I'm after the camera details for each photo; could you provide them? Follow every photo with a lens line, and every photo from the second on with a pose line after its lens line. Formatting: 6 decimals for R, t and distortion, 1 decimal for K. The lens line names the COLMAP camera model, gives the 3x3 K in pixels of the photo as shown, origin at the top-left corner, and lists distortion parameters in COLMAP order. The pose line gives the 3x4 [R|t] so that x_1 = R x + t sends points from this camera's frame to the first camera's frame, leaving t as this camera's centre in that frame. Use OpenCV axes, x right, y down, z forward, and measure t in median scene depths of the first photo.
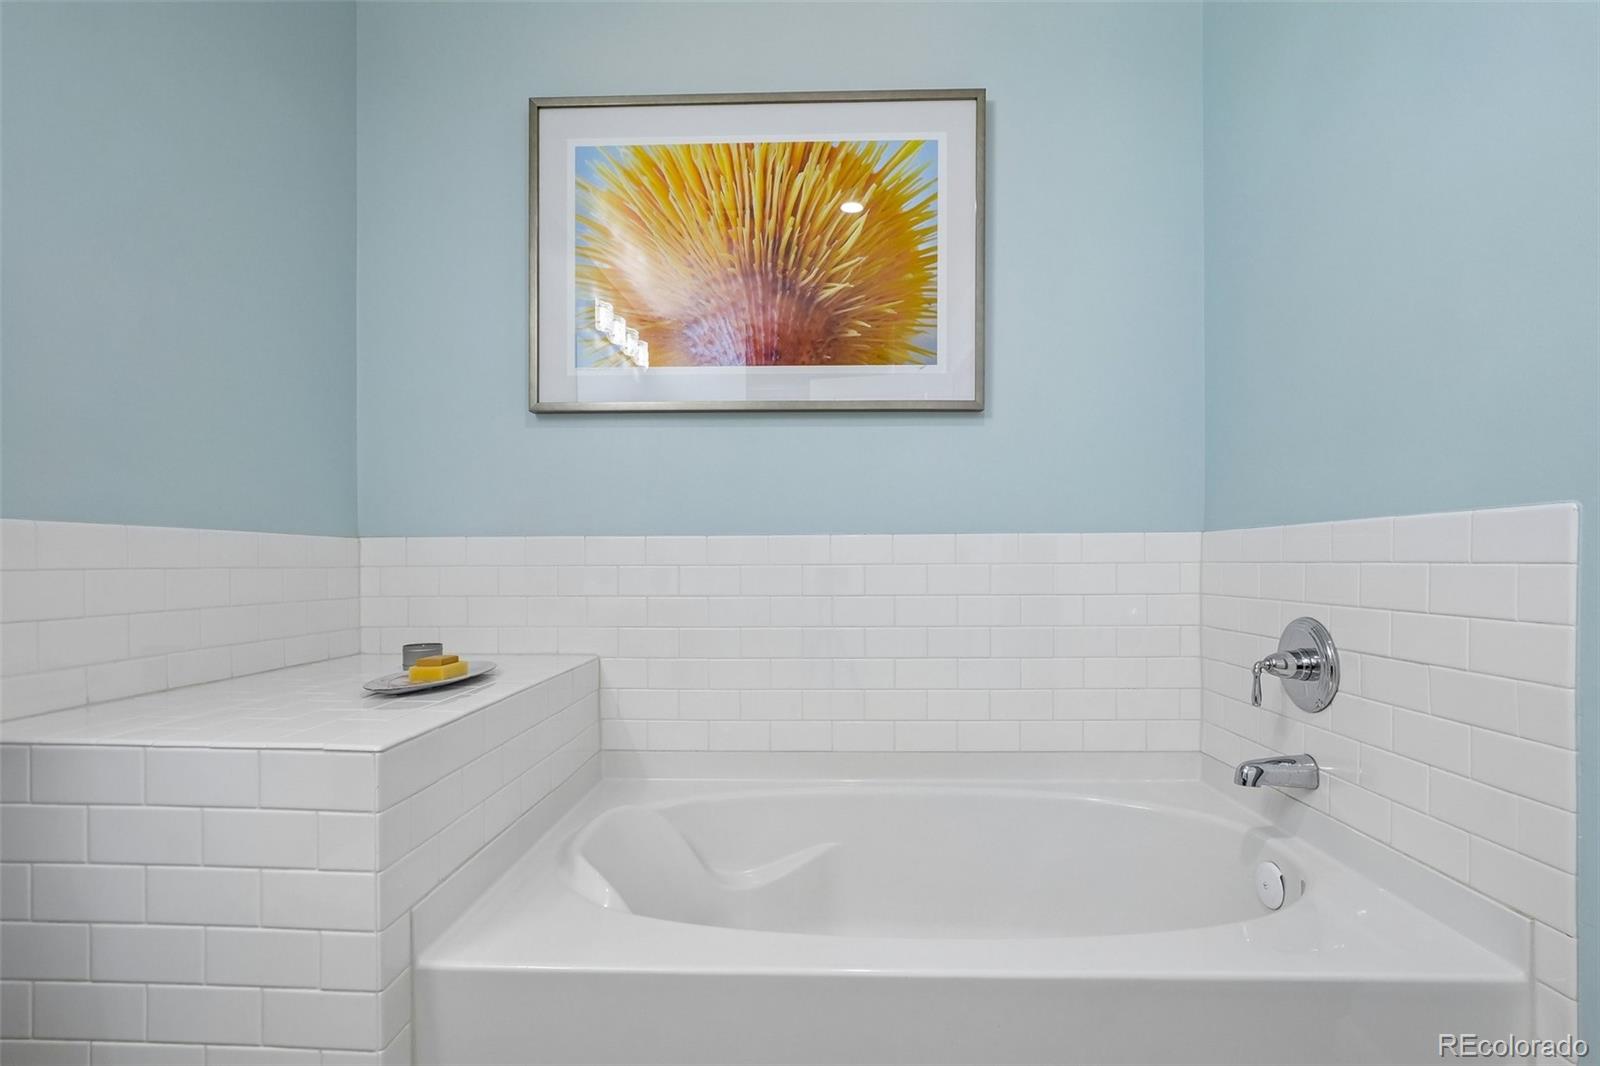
lens RADIAL K [[791.2, 0, 799.0], [0, 791.2, 564.8], [0, 0, 1]] dist [-0.012231, 0.000428]
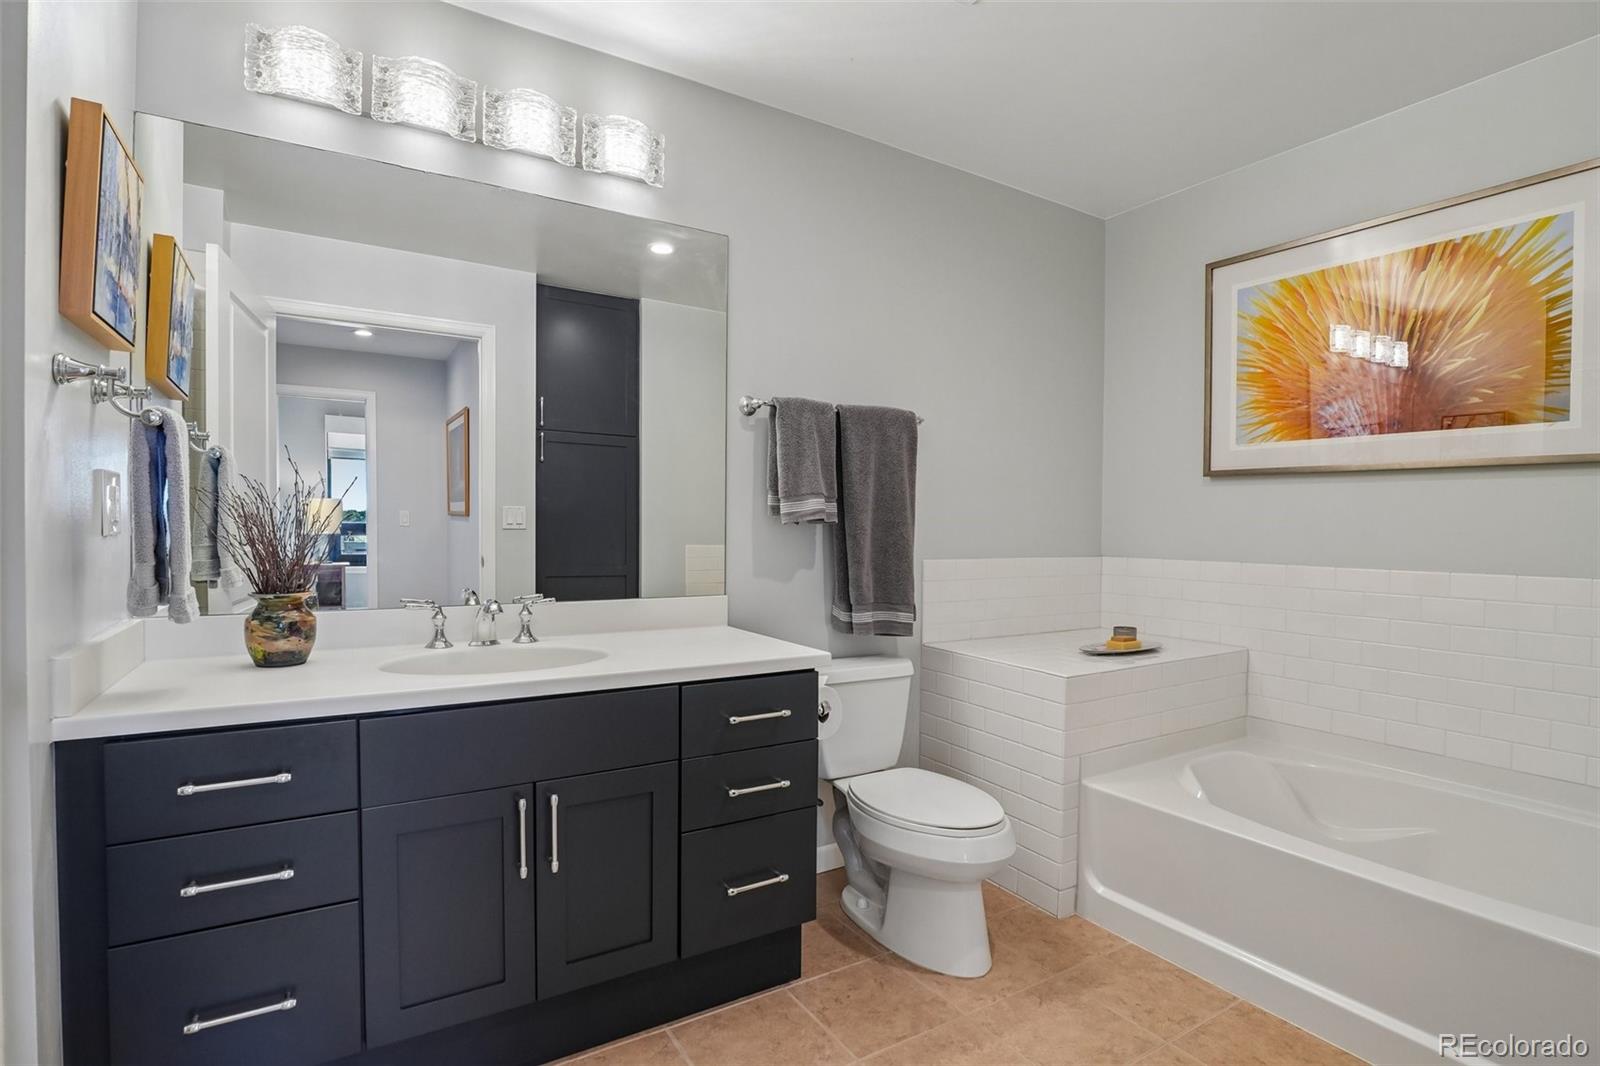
lens RADIAL K [[786.2, 0, 792.4], [0, 786.2, 538.3], [0, 0, 1]] dist [-0.035631, 0.008913]
pose [[0.552861, 0.021501, -0.832996, 0.455710], [-0.014847, 0.999763, 0.015951, -0.093611], [0.833141, 0.003548, 0.553049, -0.450202]]
